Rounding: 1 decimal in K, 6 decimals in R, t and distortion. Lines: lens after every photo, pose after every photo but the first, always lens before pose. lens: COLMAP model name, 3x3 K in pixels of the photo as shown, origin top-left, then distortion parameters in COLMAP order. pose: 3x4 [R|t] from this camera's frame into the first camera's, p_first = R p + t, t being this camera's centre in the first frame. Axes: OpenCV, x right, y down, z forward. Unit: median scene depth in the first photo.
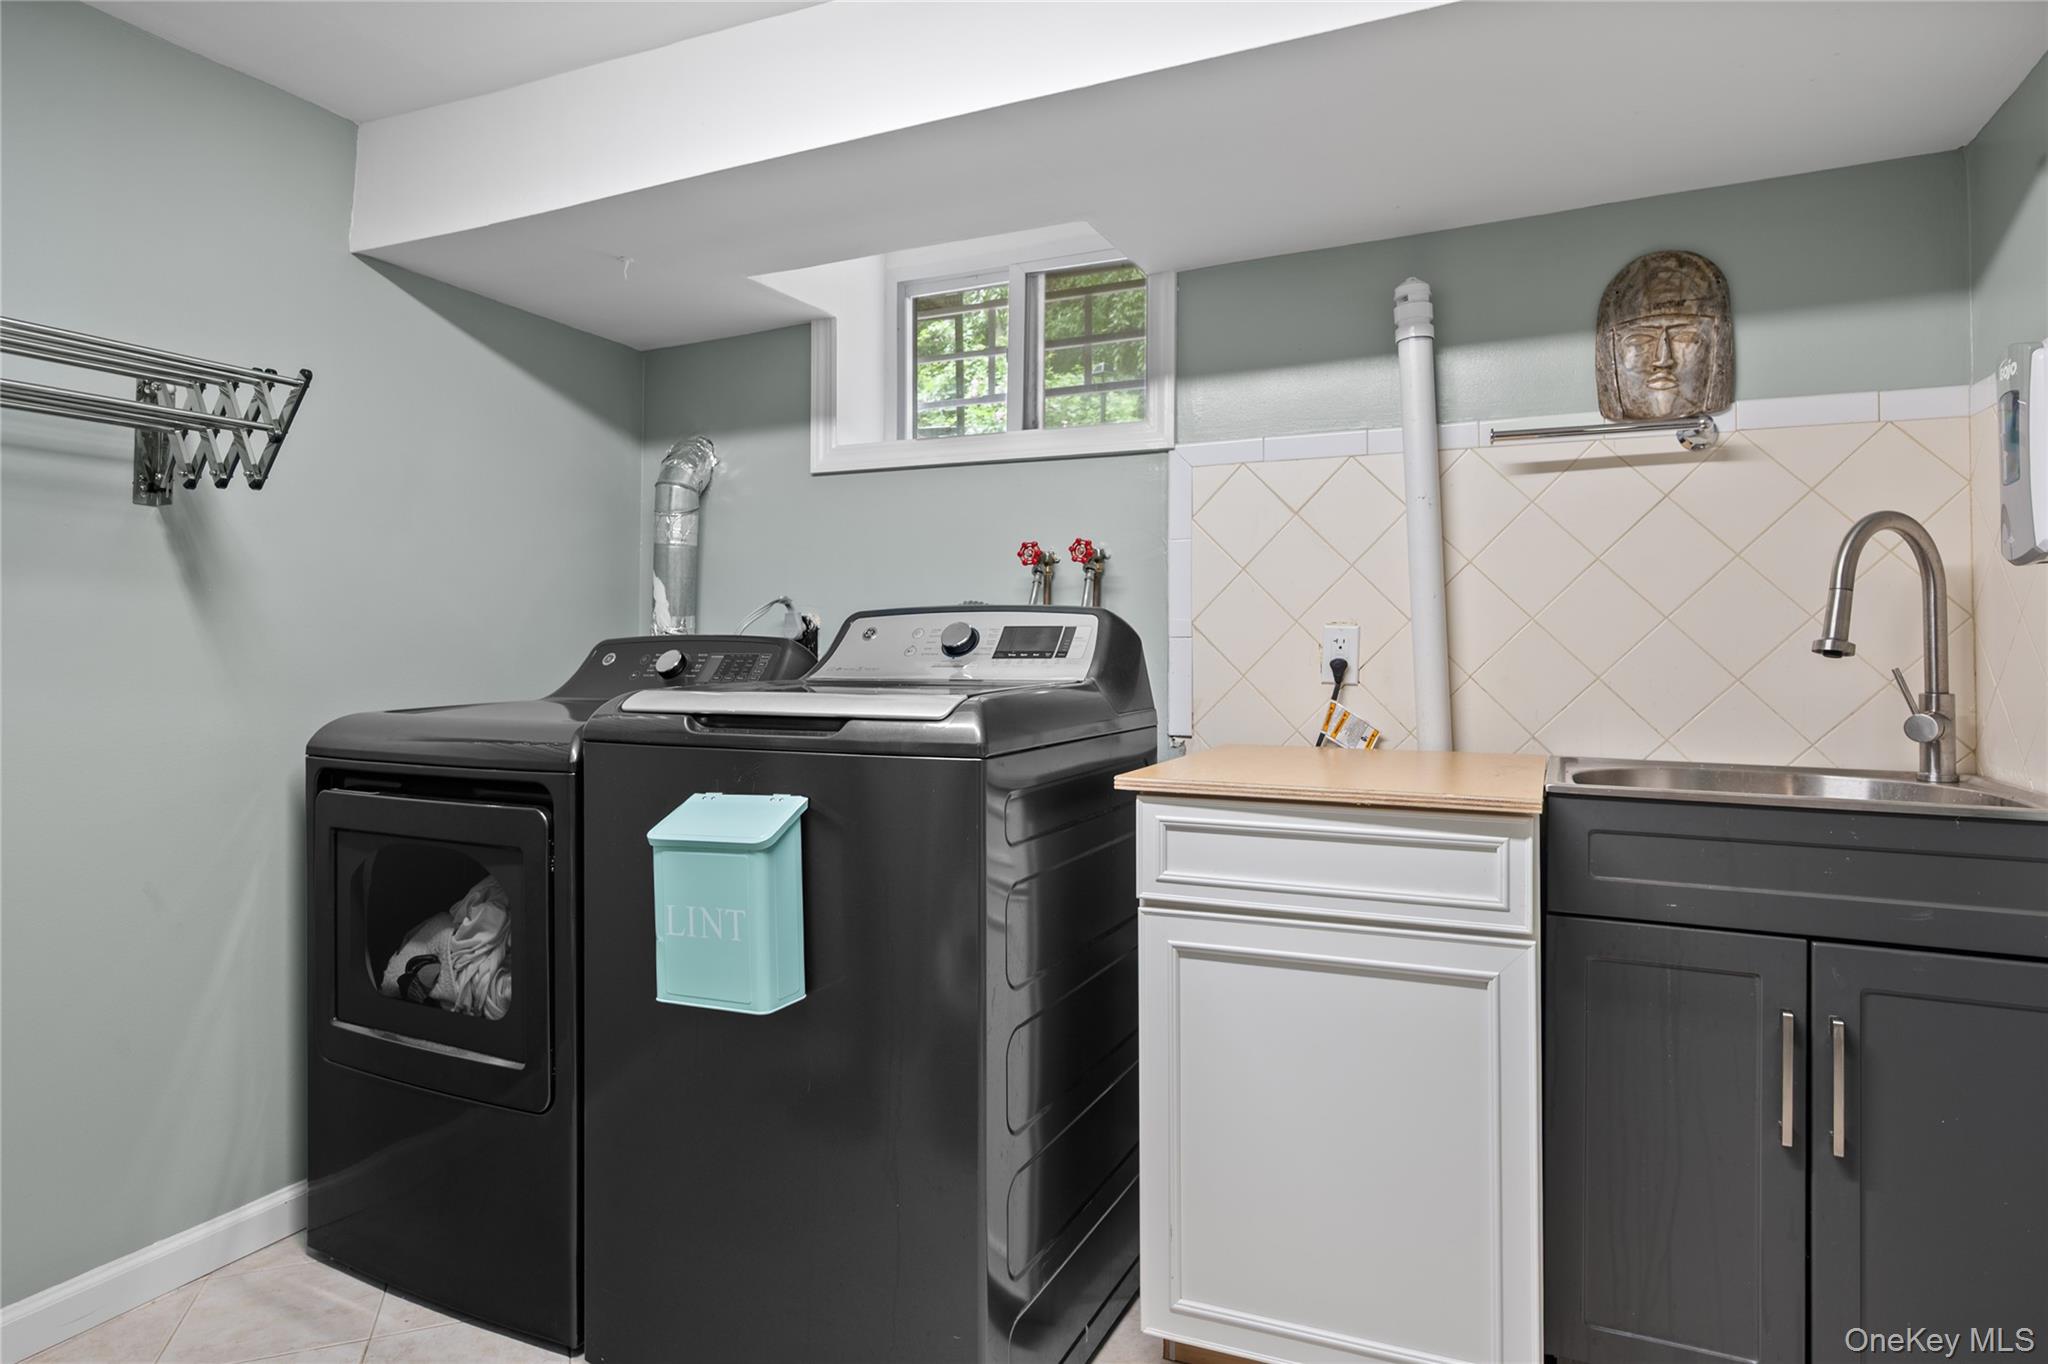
lens RADIAL K [[1113.9, 0, 1026.7], [0, 1113.9, 672.6], [0, 0, 1]] dist [-0.000021, 0.000001]
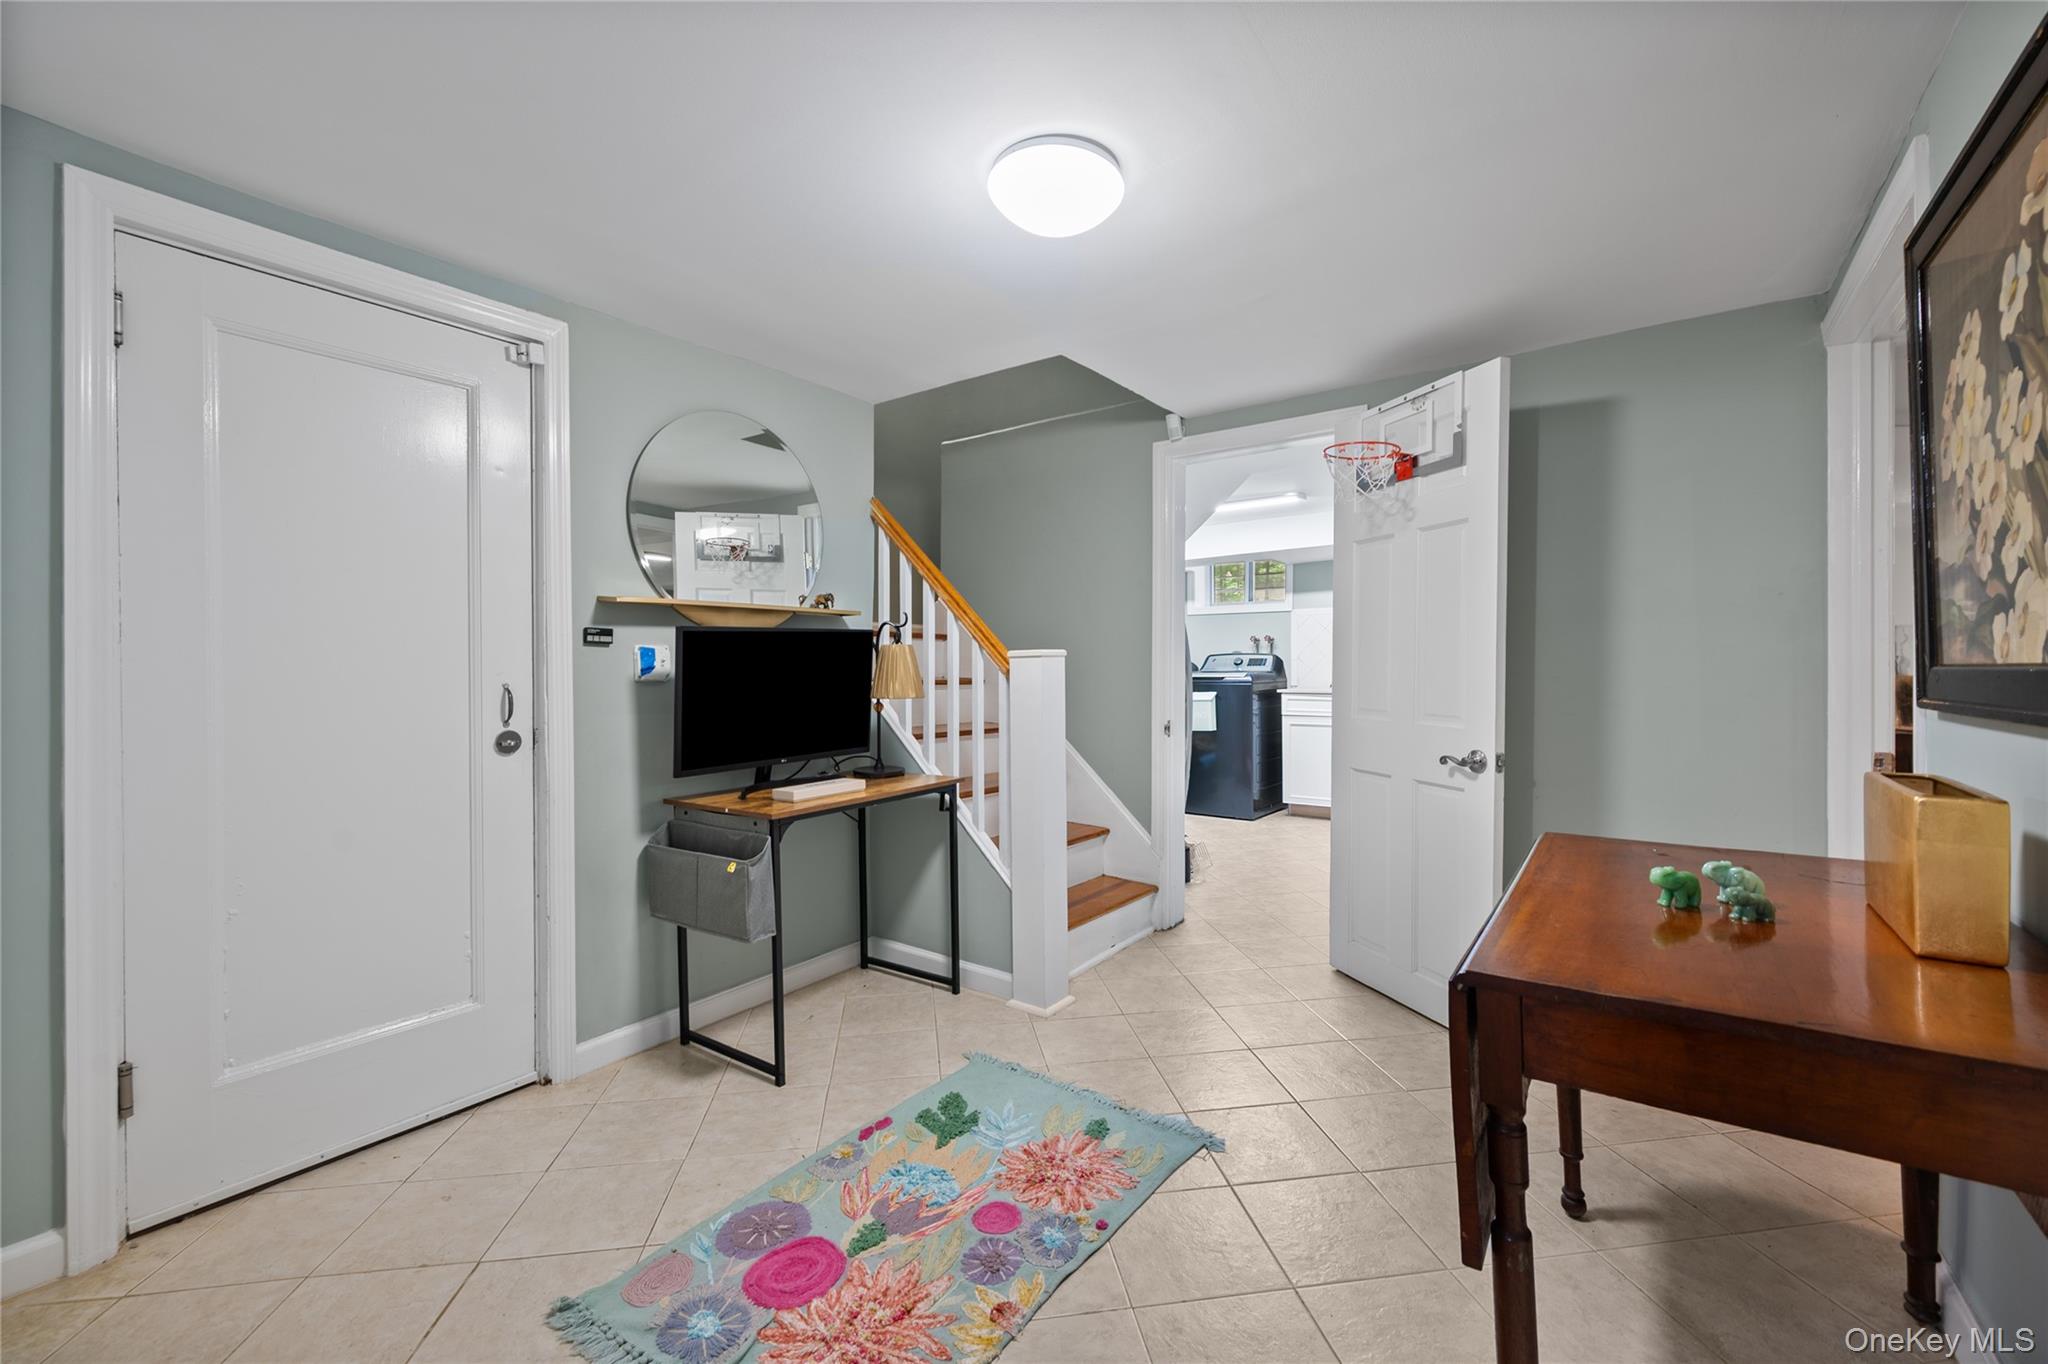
lens RADIAL K [[825.2, 0, 1023.7], [0, 825.2, 678.5], [0, 0, 1]] dist [0.000148, 0.000011]
pose [[0.977169, -0.006198, -0.212372, -0.192218], [0.005597, 0.999978, -0.003432, 0.040400], [0.212389, 0.002165, 0.977183, -2.238451]]
